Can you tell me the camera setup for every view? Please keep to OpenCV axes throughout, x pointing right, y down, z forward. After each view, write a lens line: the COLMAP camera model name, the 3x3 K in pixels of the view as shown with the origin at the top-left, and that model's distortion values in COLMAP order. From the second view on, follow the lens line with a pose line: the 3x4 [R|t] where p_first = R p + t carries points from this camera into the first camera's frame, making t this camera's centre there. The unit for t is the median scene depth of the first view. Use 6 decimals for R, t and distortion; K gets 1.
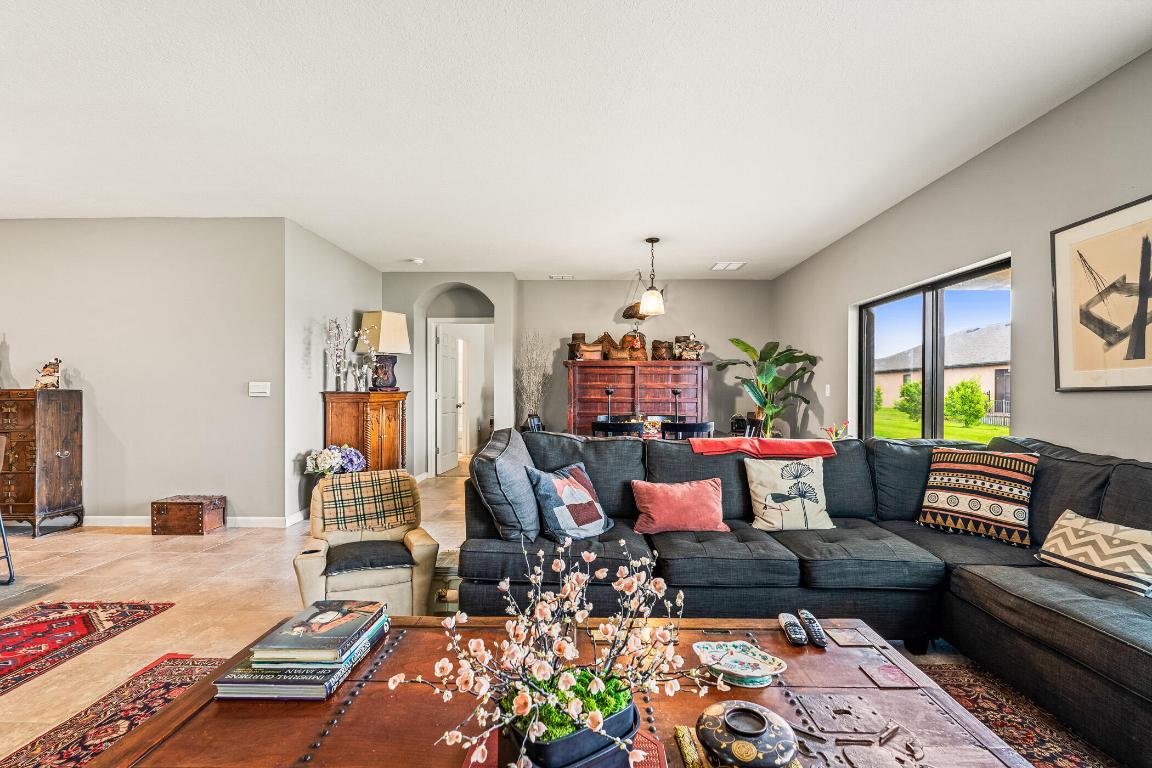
lens RADIAL K [[512.2, 0, 579.8], [0, 512.2, 386.0], [0, 0, 1]] dist [-0.004661, 0.000861]
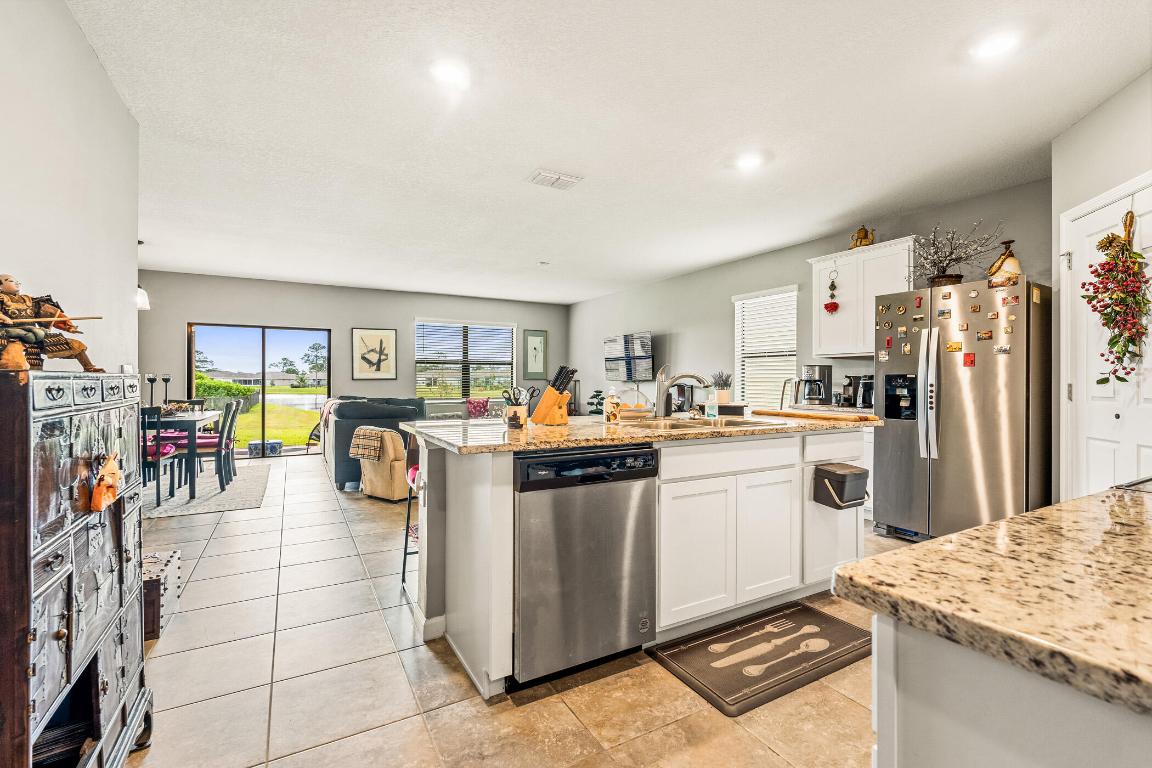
lens RADIAL K [[512.2, 0, 576.4], [0, 512.2, 379.9], [0, 0, 1]] dist [-0.004661, 0.000861]
pose [[-0.506444, 0.001542, 0.862271, -1.589229], [0.002344, 0.999997, -0.000412, 0.009072], [-0.862270, 0.001813, -0.506446, 0.917600]]
